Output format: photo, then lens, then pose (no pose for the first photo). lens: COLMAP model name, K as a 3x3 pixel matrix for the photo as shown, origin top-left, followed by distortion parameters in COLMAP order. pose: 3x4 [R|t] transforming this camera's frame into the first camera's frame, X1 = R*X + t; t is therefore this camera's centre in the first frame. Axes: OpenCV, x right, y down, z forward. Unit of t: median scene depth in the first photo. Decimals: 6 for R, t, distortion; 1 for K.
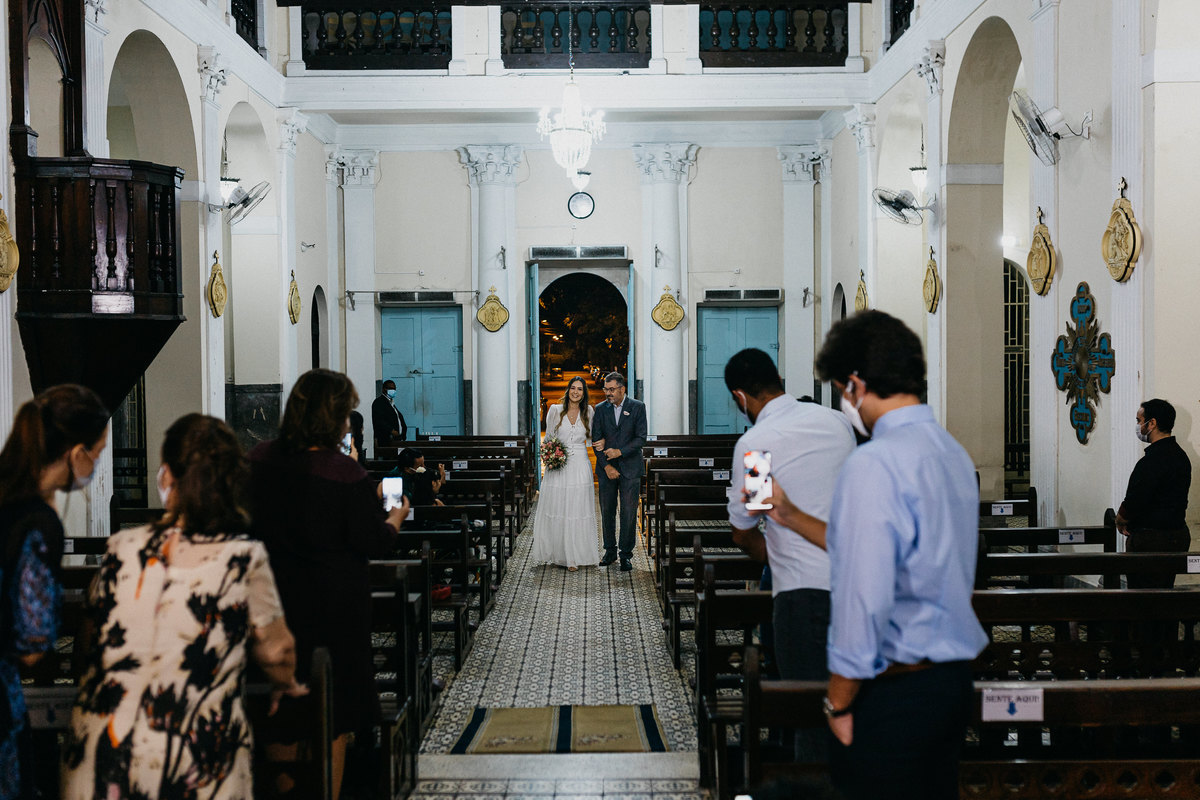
lens RADIAL K [[1230.3, 0, 601.3], [0, 1230.3, 387.9], [0, 0, 1]] dist [0.004173, 0.019450]
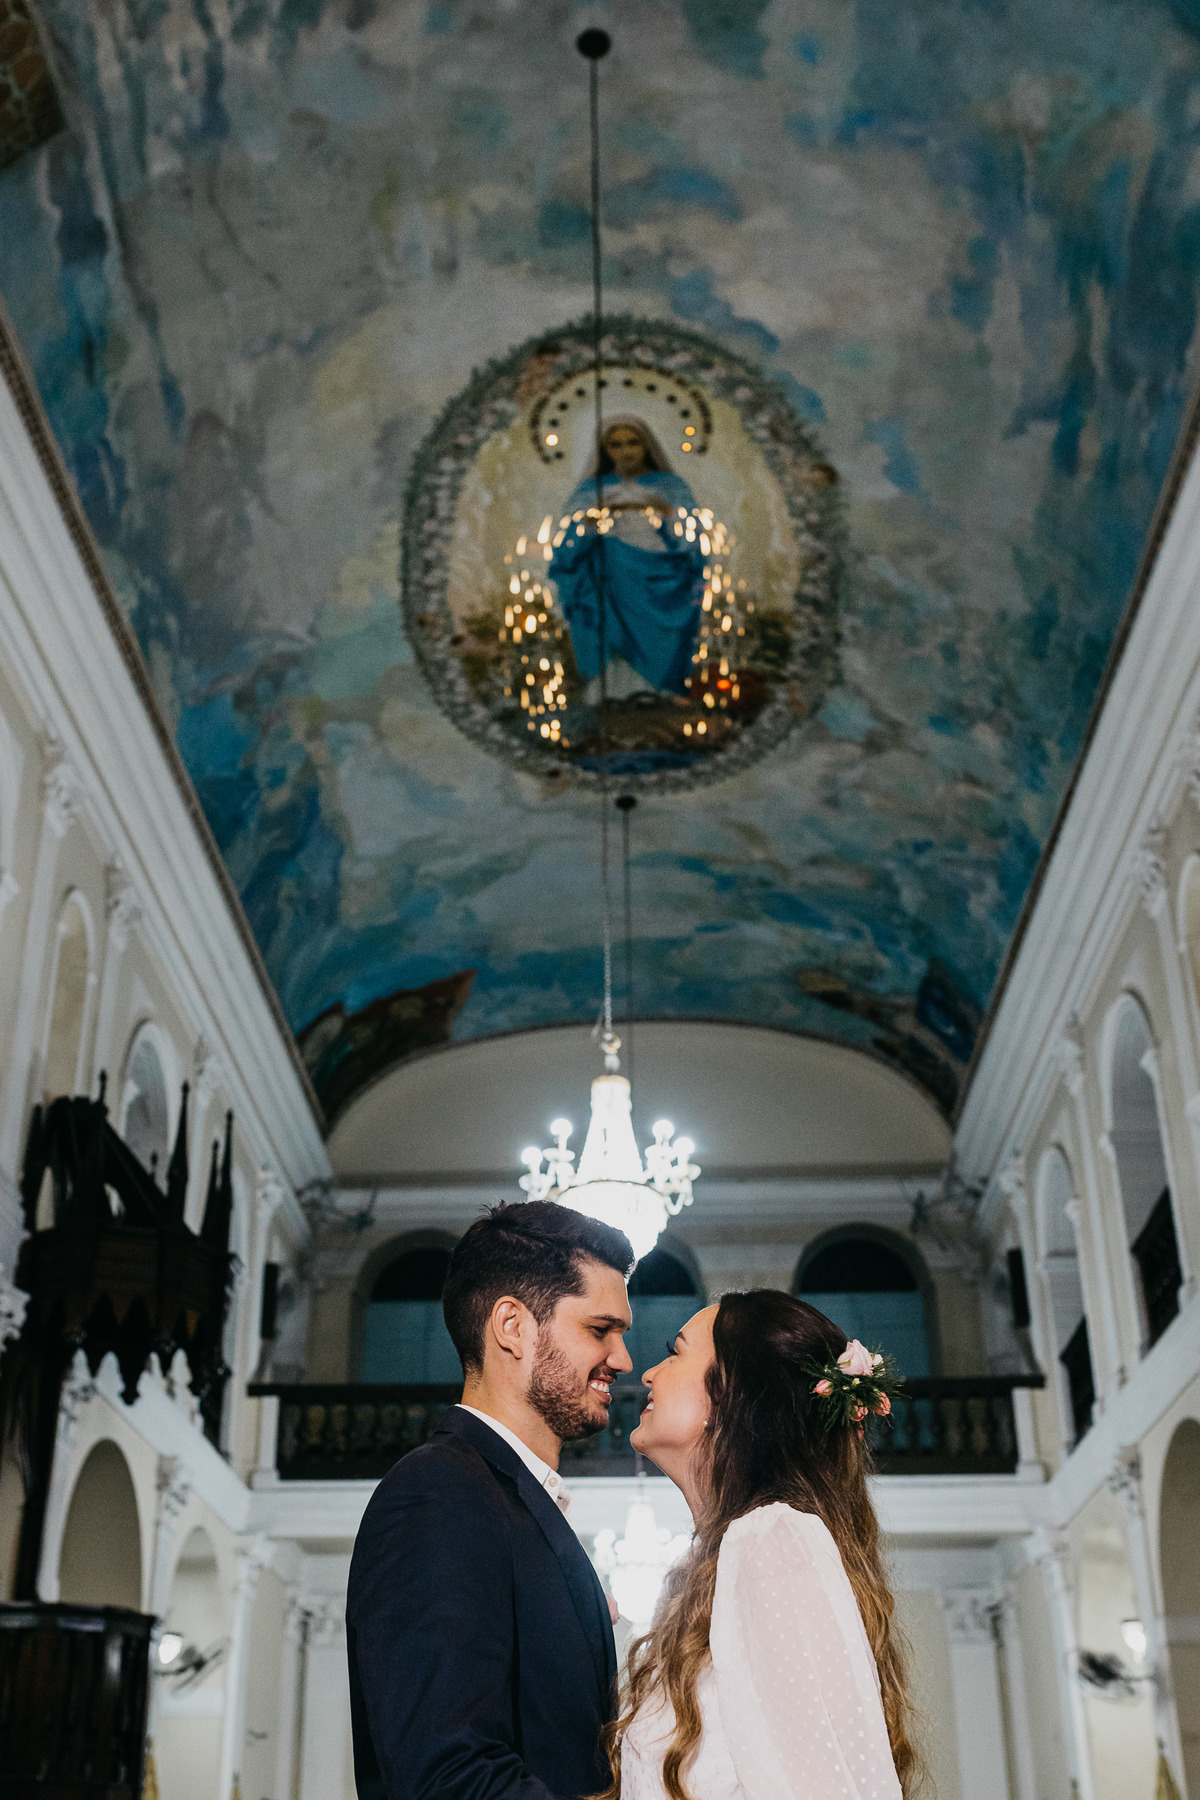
lens RADIAL K [[1952.9, 0, 536.7], [0, 1952.9, 954.0], [0, 0, 1]] dist [-0.006256, 0.019133]
pose [[0.997863, -0.018925, -0.062539, -0.006320], [-0.013842, 0.874181, -0.485403, 0.032904], [0.063857, 0.485231, 0.872051, -0.171804]]
